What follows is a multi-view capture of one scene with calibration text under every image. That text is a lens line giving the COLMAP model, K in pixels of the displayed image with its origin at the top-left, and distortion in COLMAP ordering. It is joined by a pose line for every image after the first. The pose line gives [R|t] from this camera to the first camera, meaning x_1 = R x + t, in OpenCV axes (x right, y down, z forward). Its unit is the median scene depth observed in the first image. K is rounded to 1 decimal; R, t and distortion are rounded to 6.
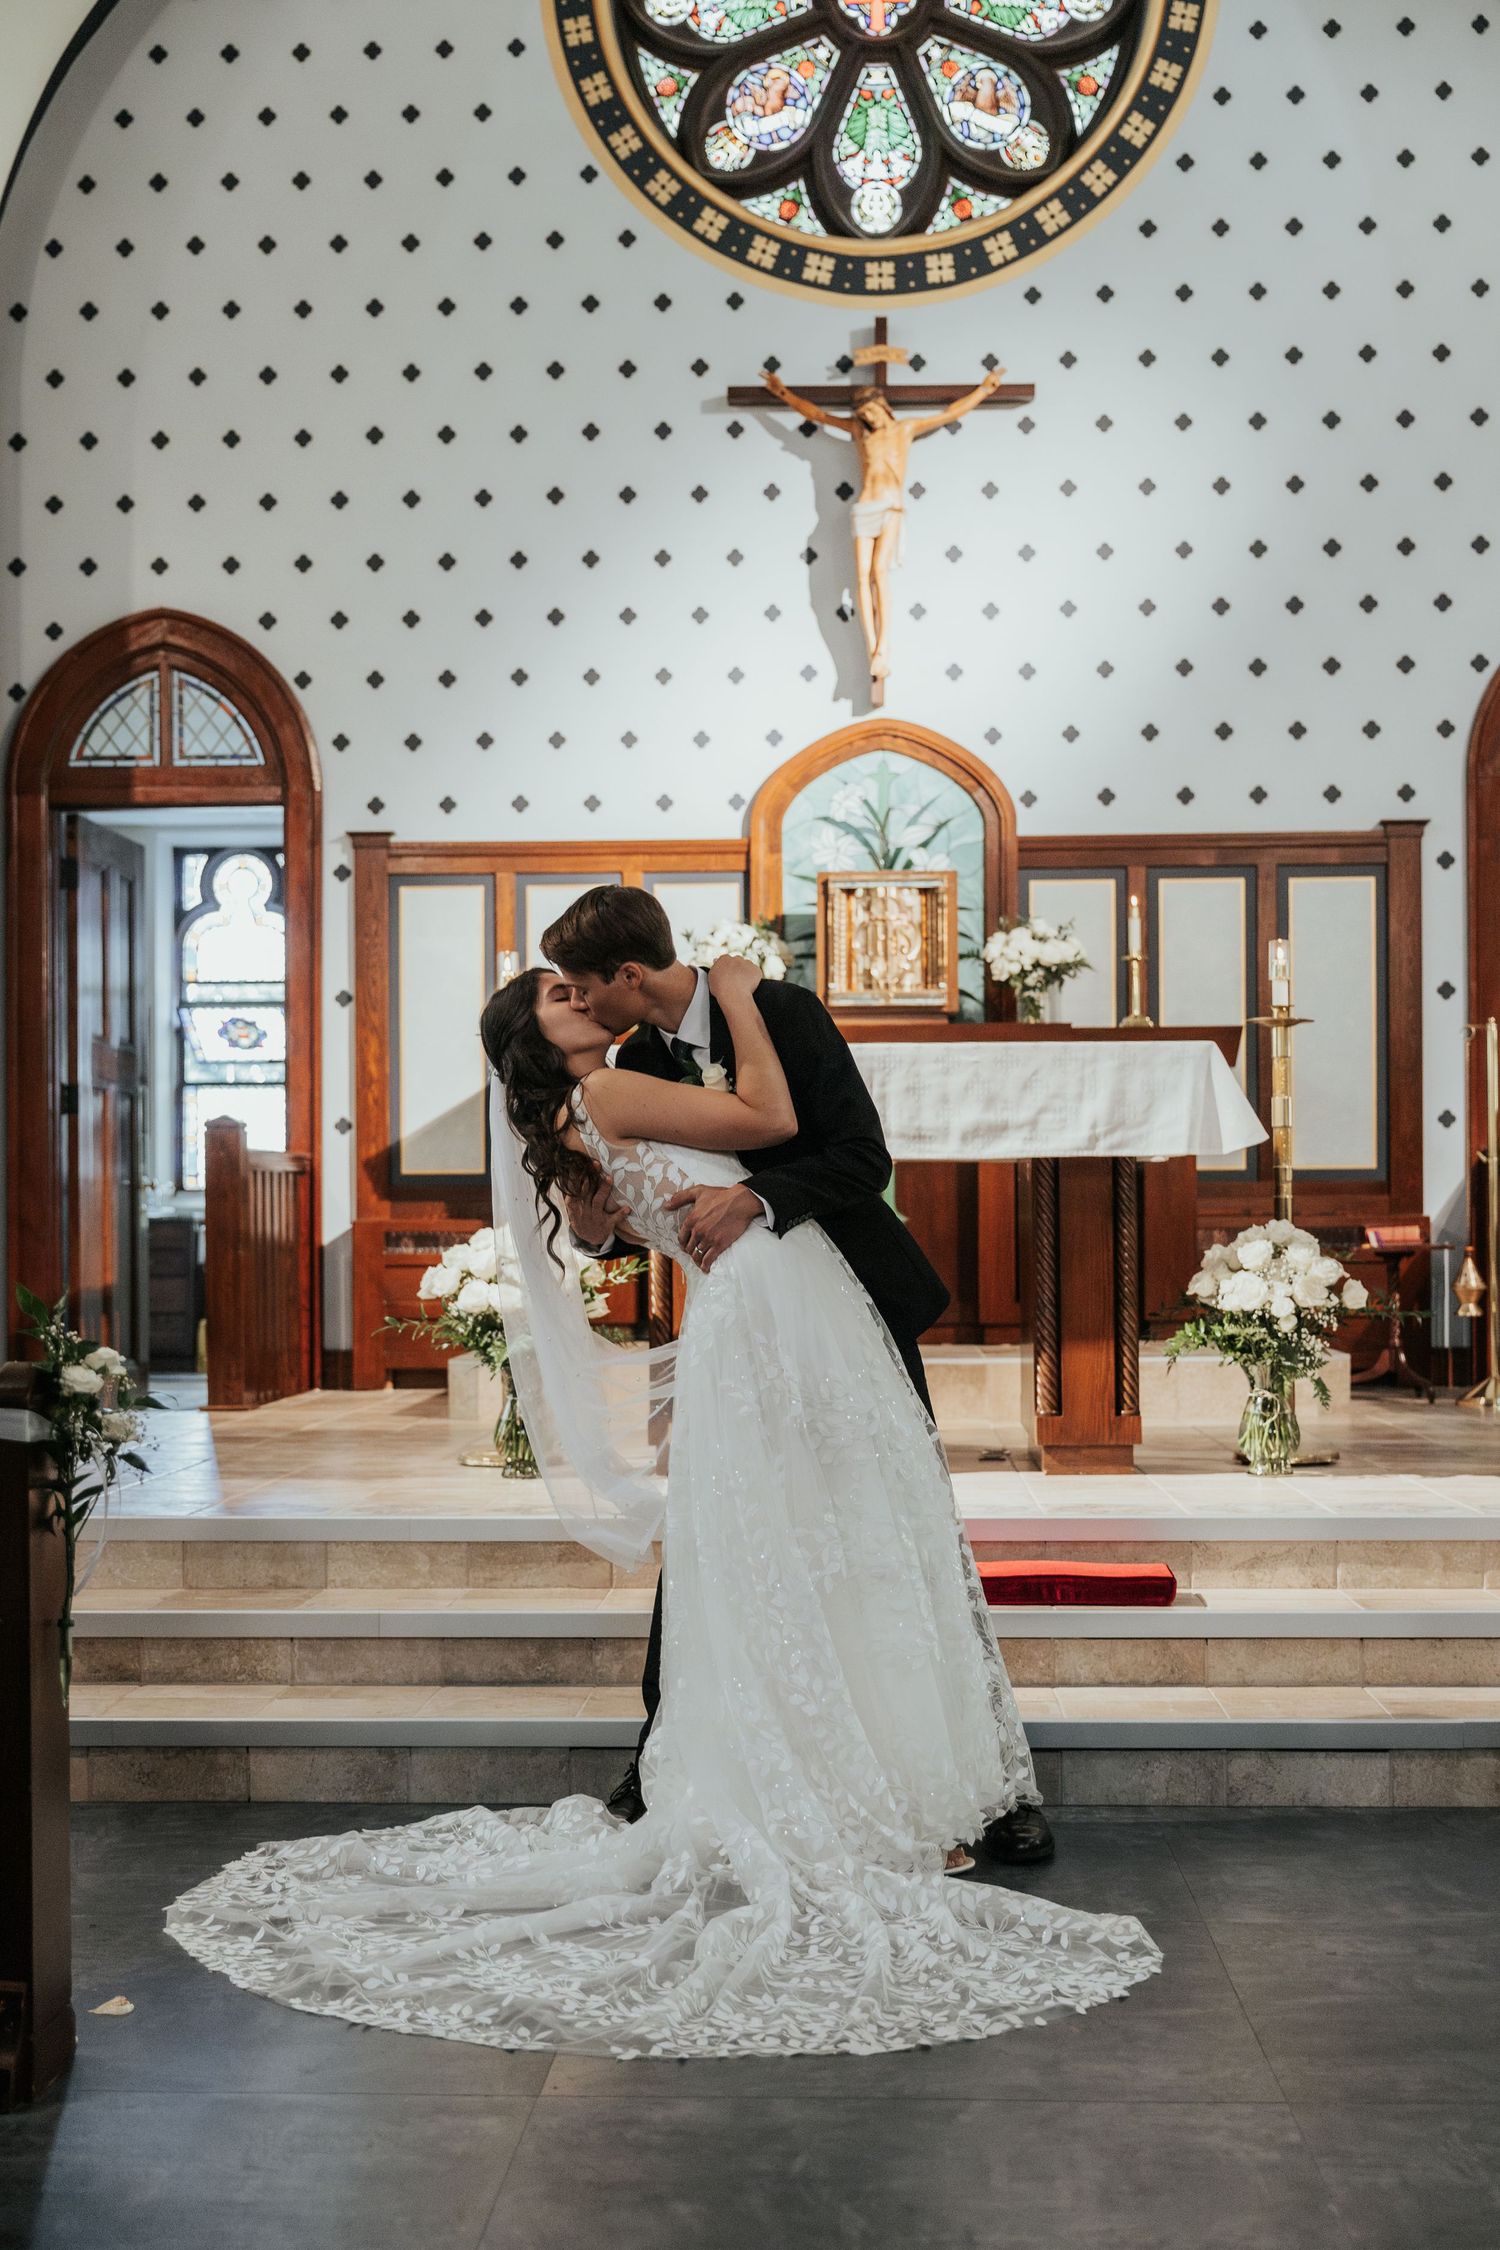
lens RADIAL K [[3005.1, 0, 742.9], [0, 3005.1, 1250.1], [0, 0, 1]] dist [0.036886, 0.000000]
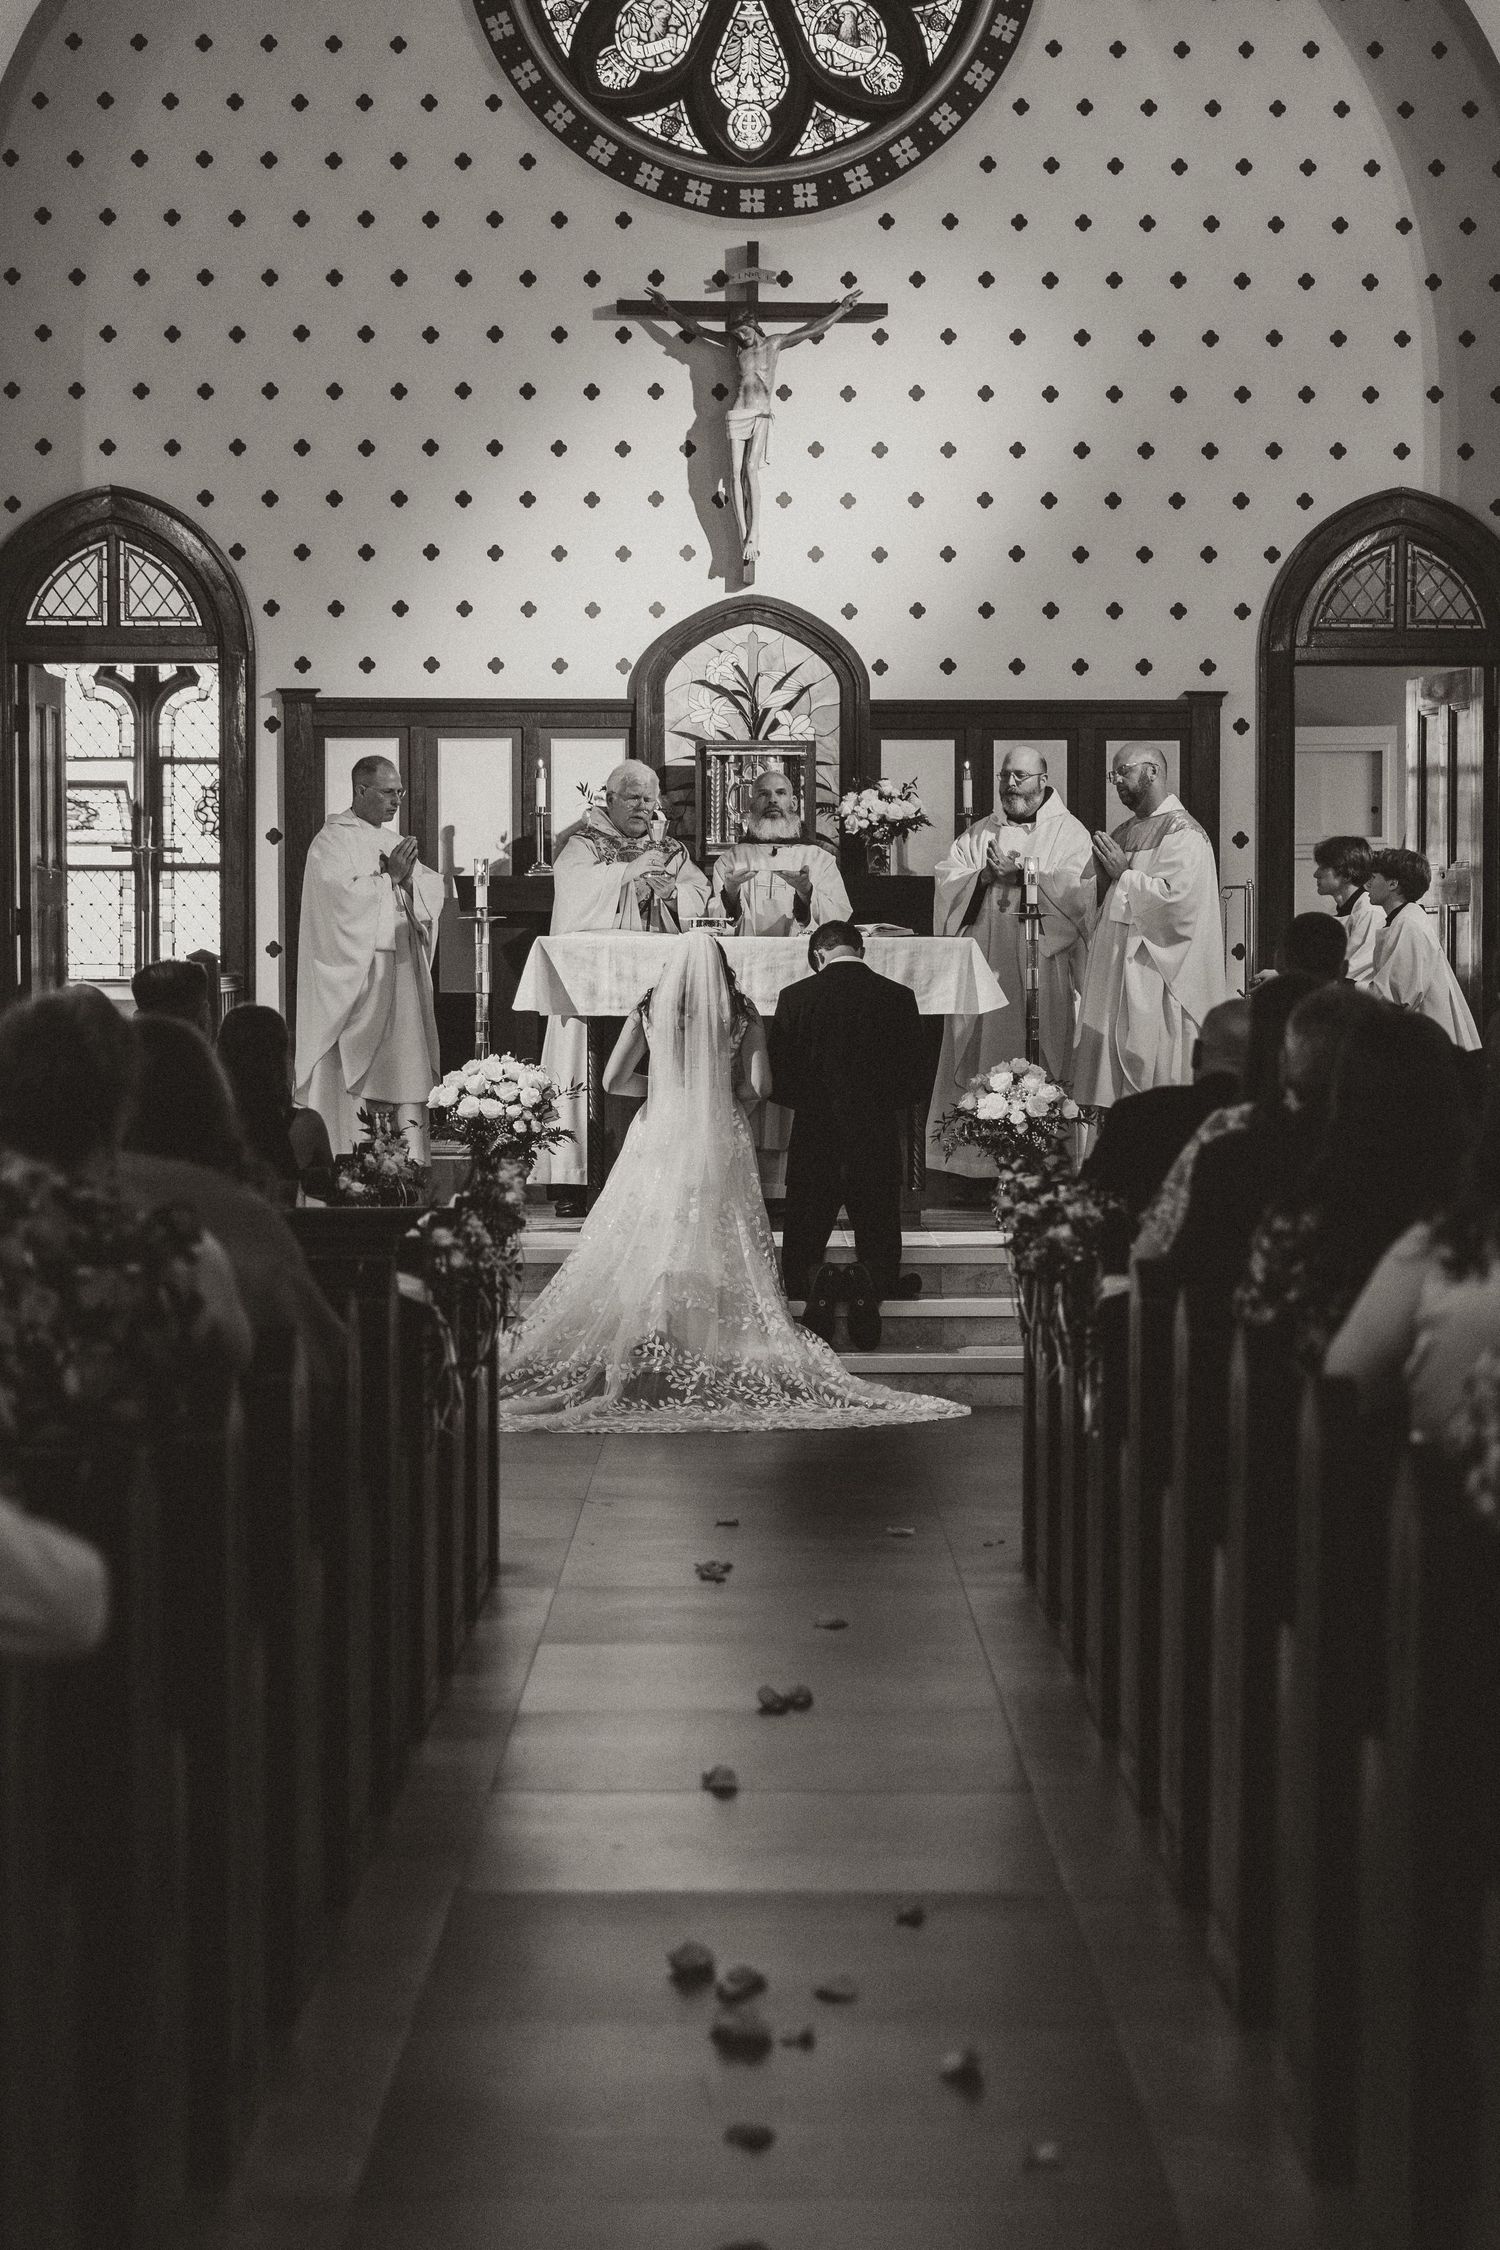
lens RADIAL K [[4653.3, 0, 763.8], [0, 4653.3, 1134.4], [0, 0, 1]] dist [0.067534, 0.000000]
pose [[0.998779, 0.004423, 0.049205, -0.034923], [-0.005713, 0.999643, 0.026110, -0.018776], [-0.049072, -0.026359, 0.998447, -0.759847]]
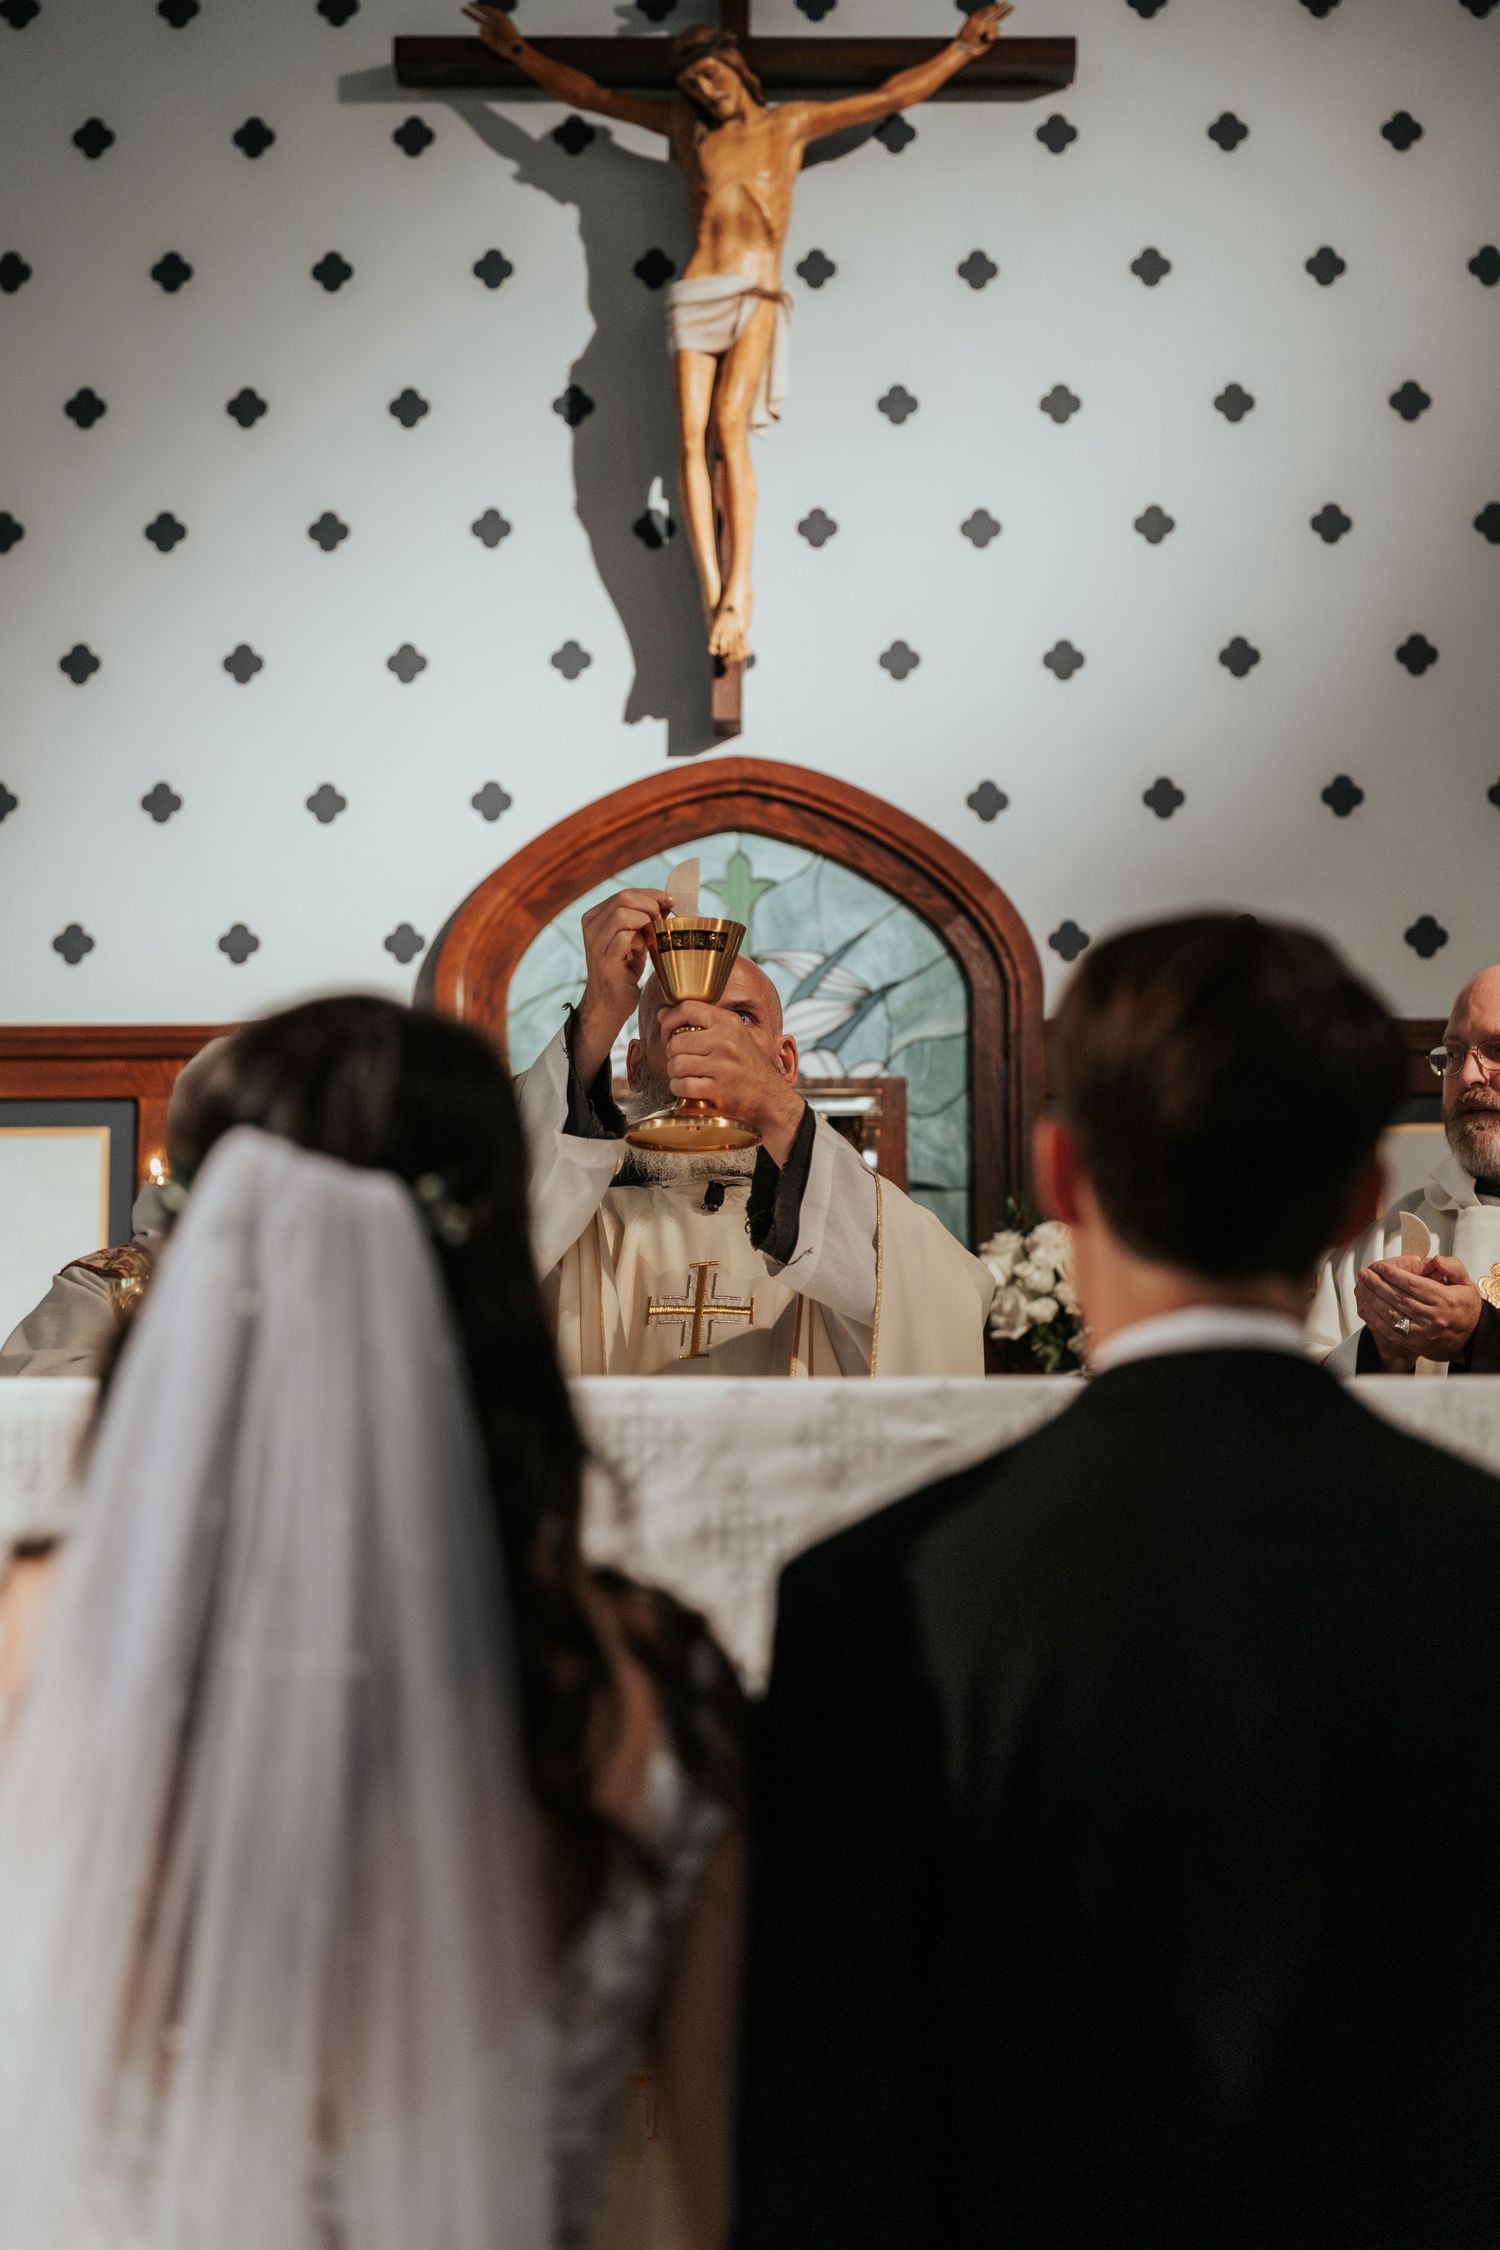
lens RADIAL K [[4653.3, 0, 755.8], [0, 4653.3, 1120.5], [0, 0, 1]] dist [0.067534, 0.000000]
pose [[0.999418, 0.008048, 0.033164, 0.026846], [-0.002467, 0.986292, -0.164992, -0.011956], [-0.034037, 0.164815, 0.985737, 0.335402]]
